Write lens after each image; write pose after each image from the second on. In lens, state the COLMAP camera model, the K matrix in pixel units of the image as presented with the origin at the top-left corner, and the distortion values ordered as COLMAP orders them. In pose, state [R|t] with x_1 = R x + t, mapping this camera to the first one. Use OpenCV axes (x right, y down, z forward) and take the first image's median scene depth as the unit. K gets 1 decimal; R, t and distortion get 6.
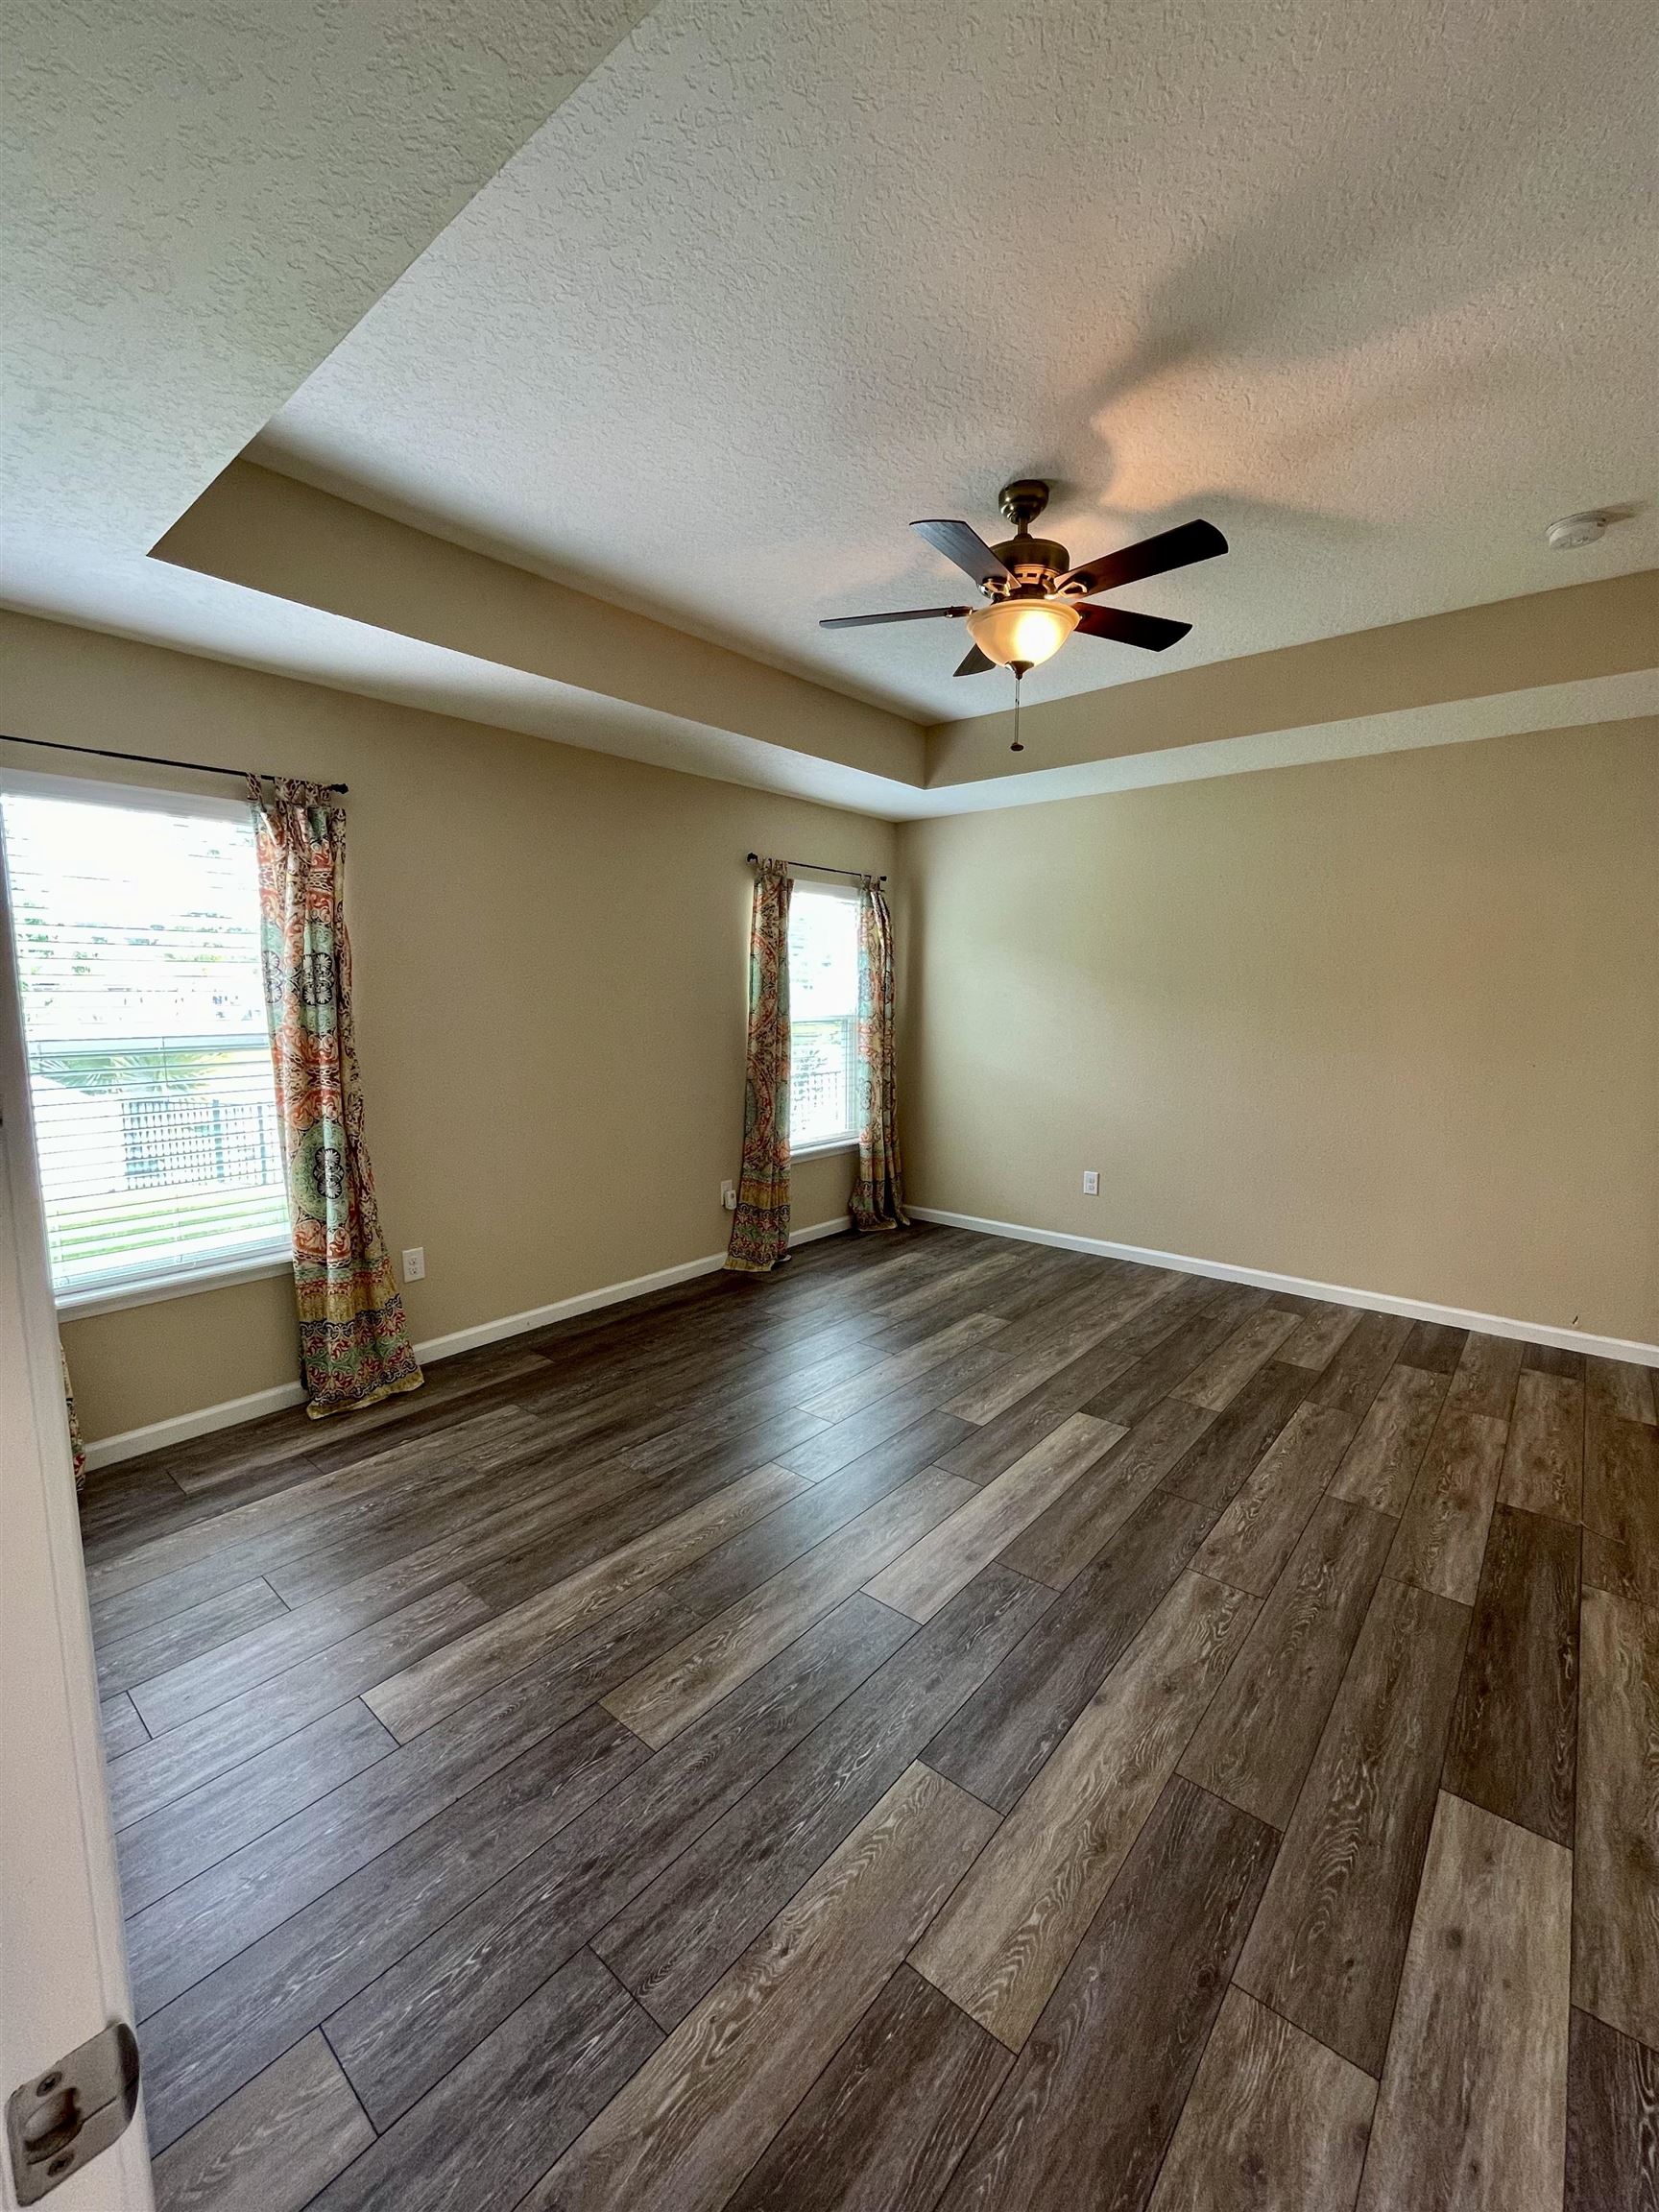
lens RADIAL K [[898.8, 0, 827.3], [0, 898.8, 1102.4], [0, 0, 1]] dist [-0.002508, -0.000472]
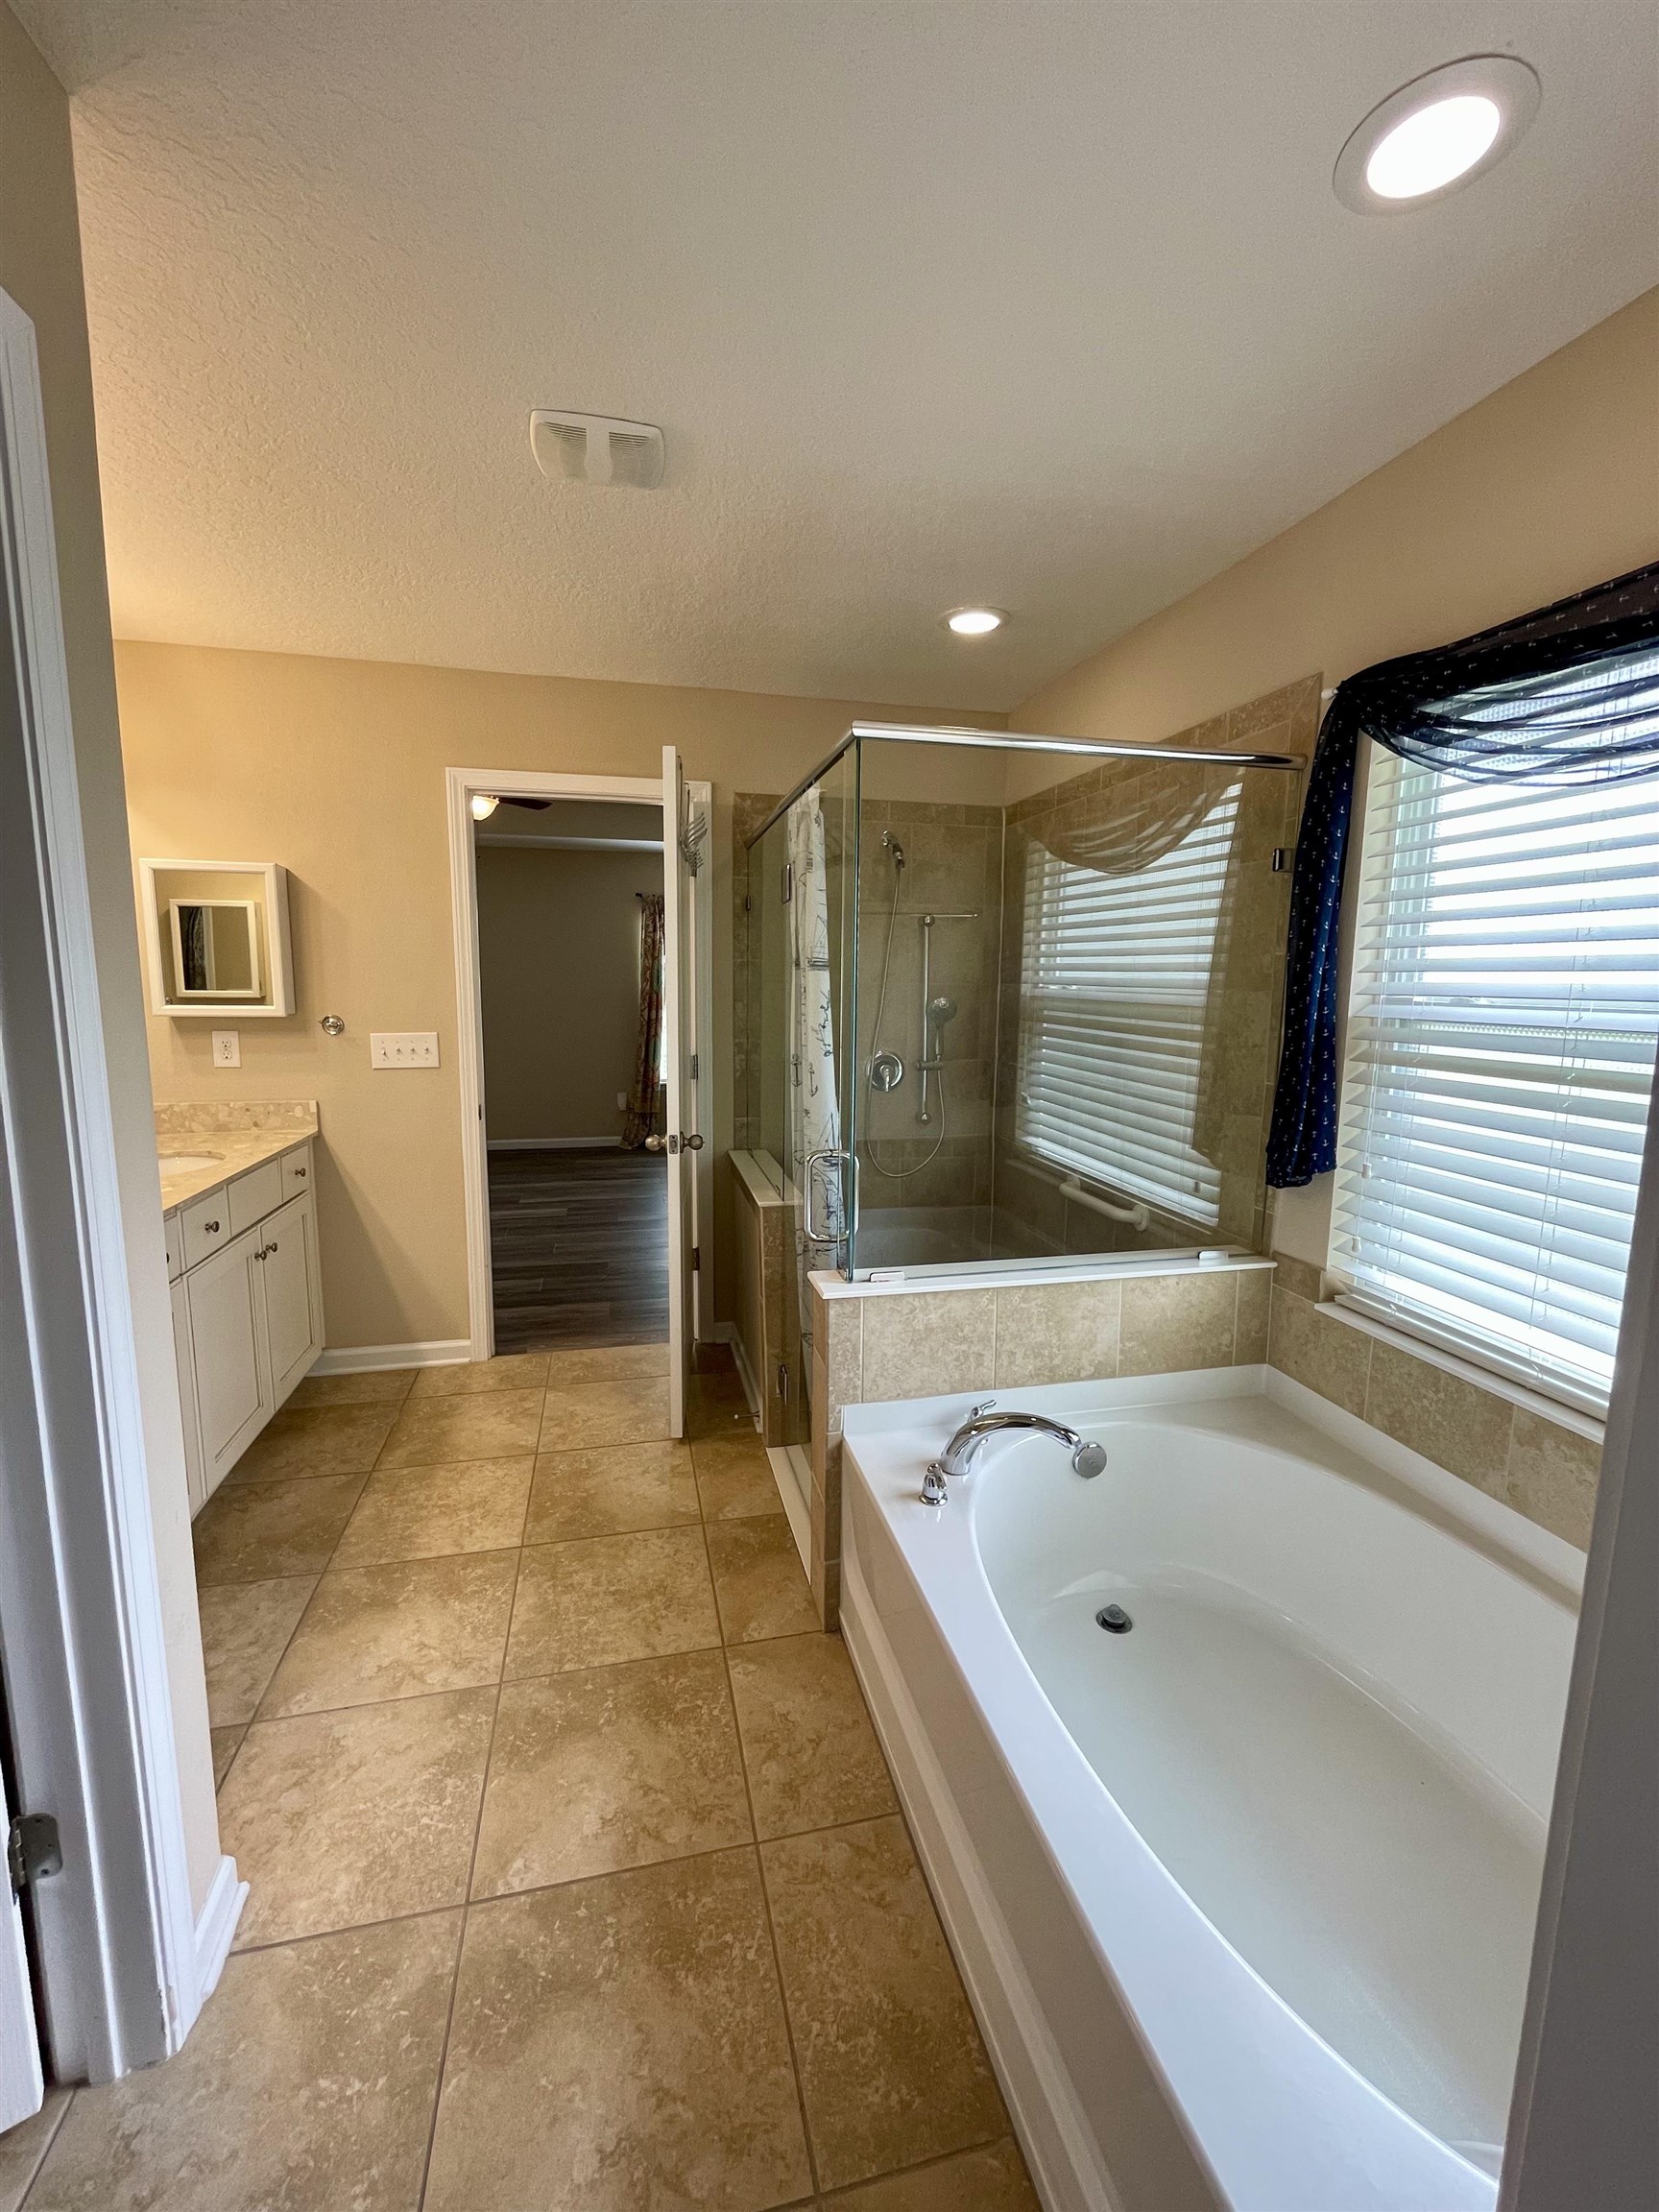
lens RADIAL K [[898.8, 0, 827.3], [0, 898.8, 1102.4], [0, 0, 1]] dist [-0.002508, -0.000472]
pose [[0.804294, 0.088234, -0.587645, 1.876293], [-0.083151, 0.995896, 0.035726, 0.022994], [0.588386, 0.020129, 0.808330, -0.178052]]
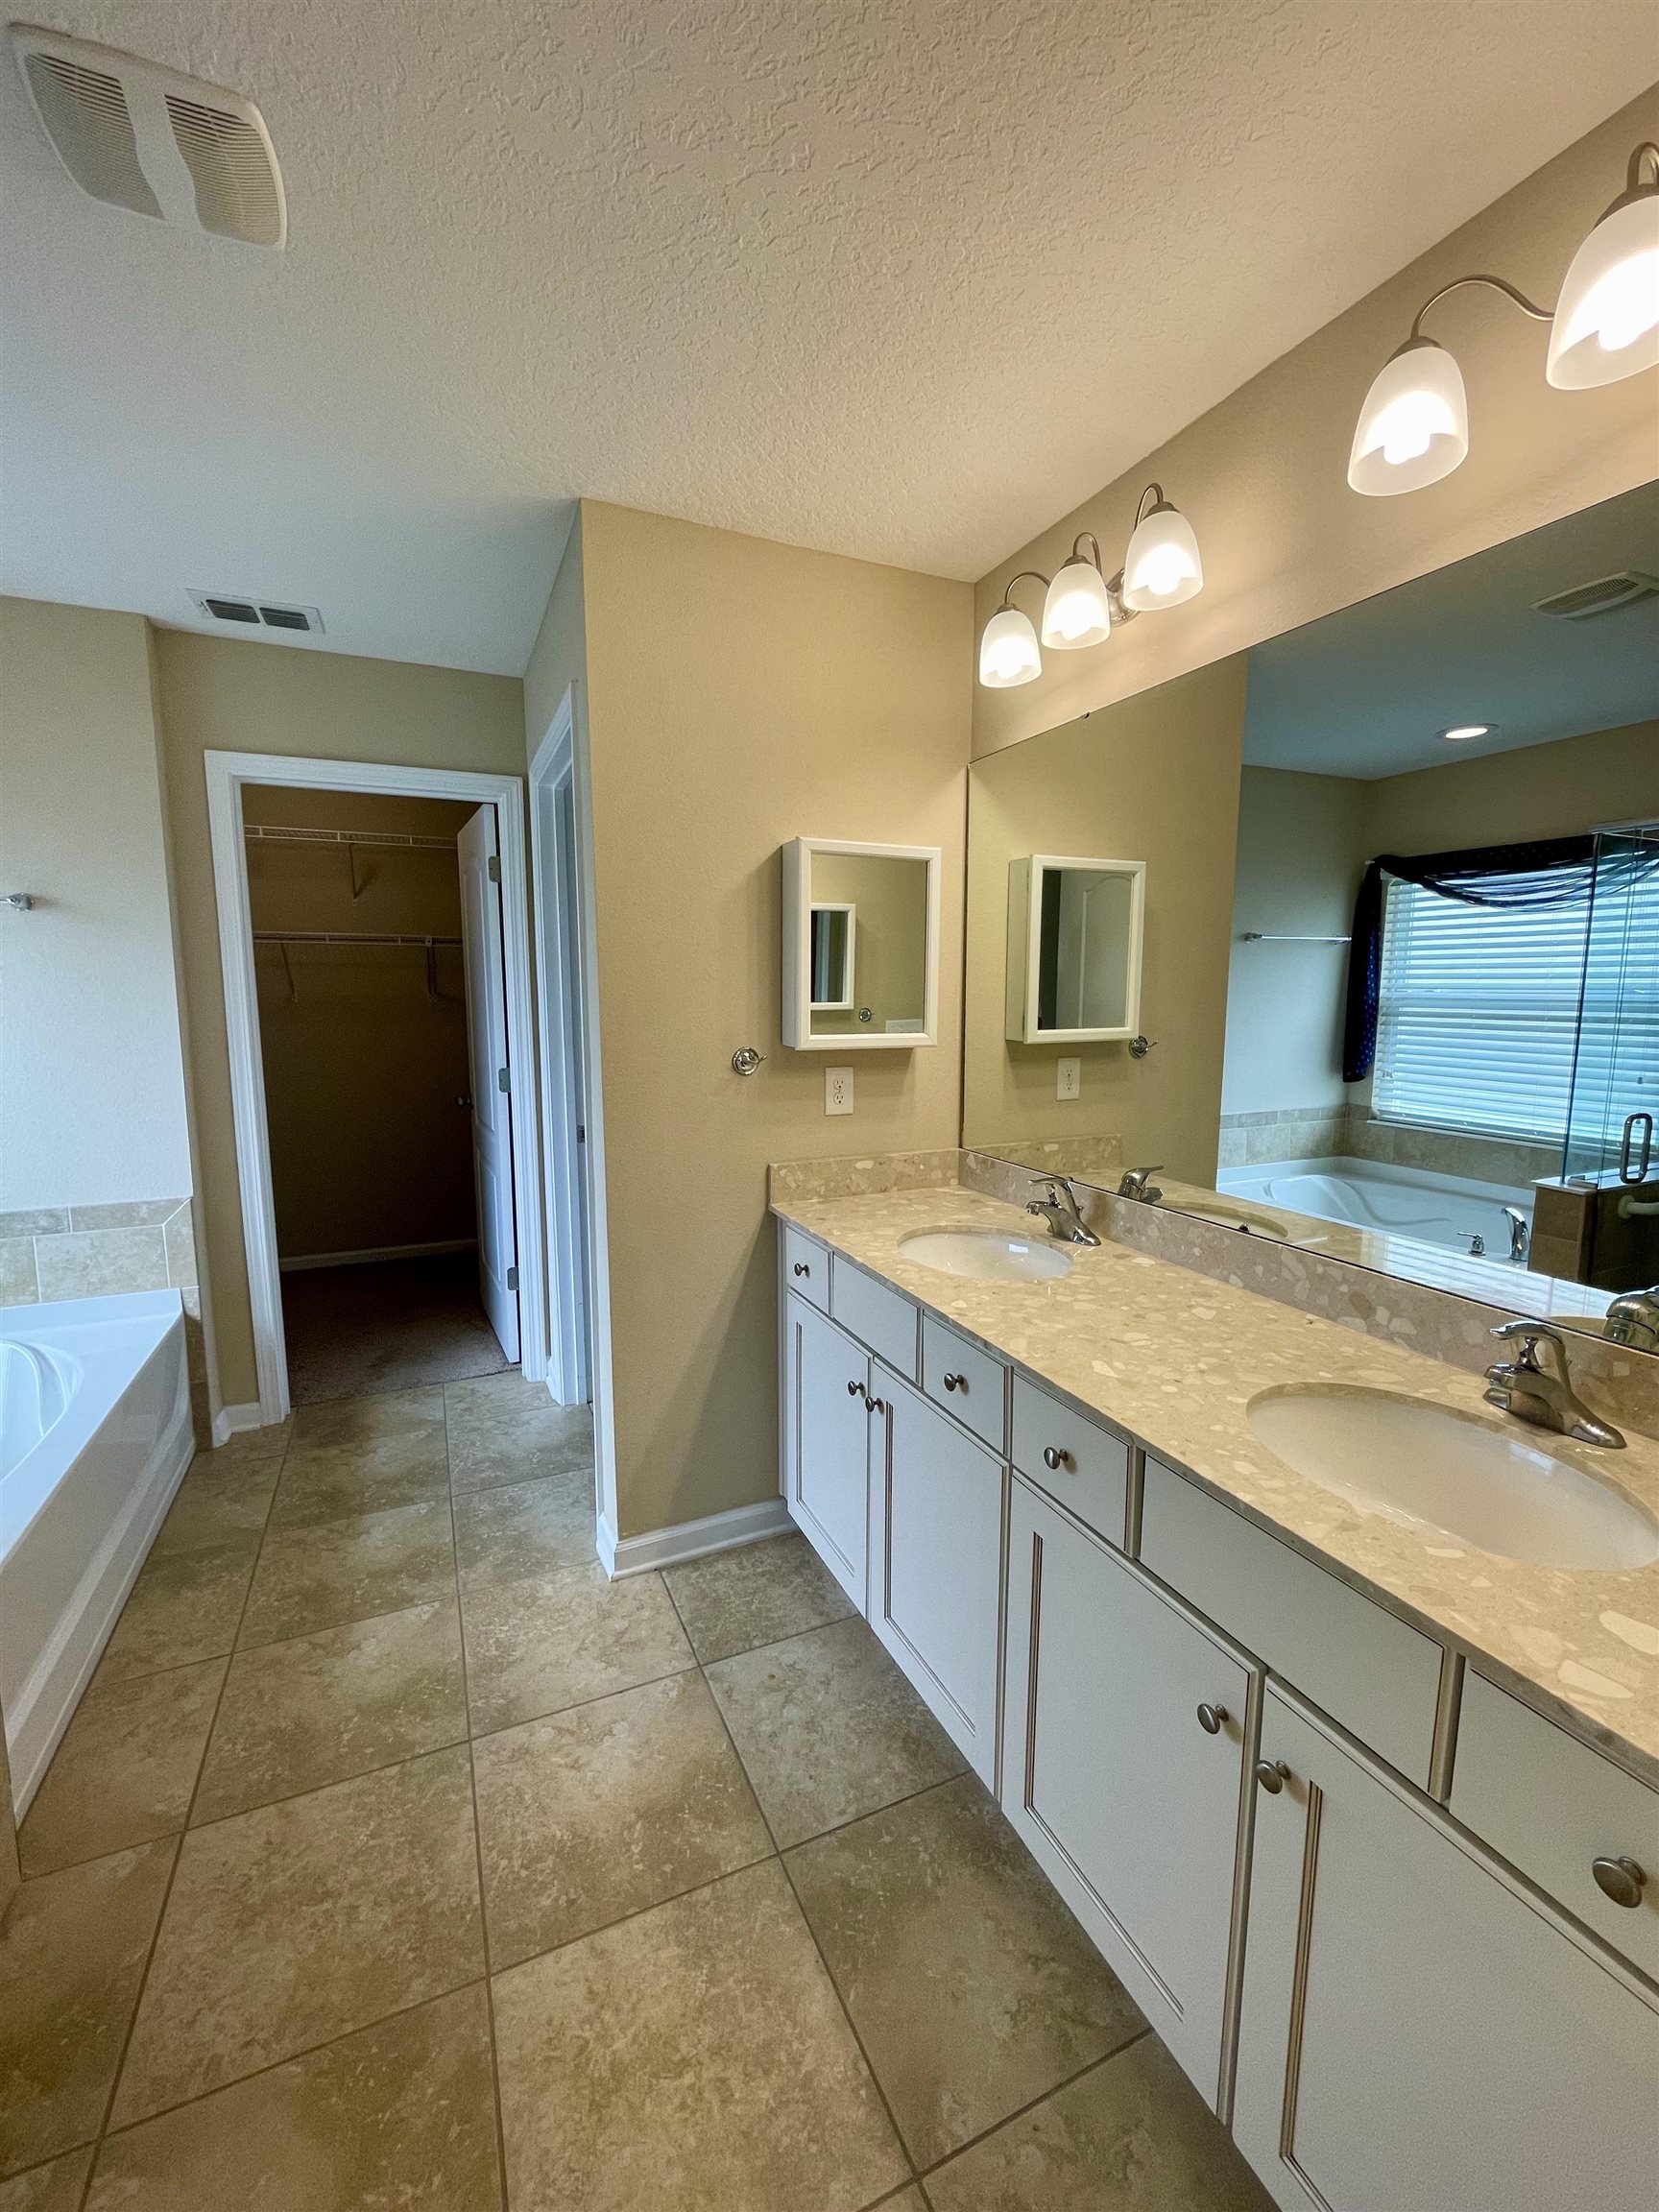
lens RADIAL K [[898.8, 0, 827.3], [0, 898.8, 1102.4], [0, 0, 1]] dist [-0.002508, -0.000472]
pose [[-0.904165, -0.058352, 0.423179, 0.904269], [0.050076, 0.969319, 0.240652, -0.068408], [-0.424238, 0.238781, -0.873502, 0.531309]]
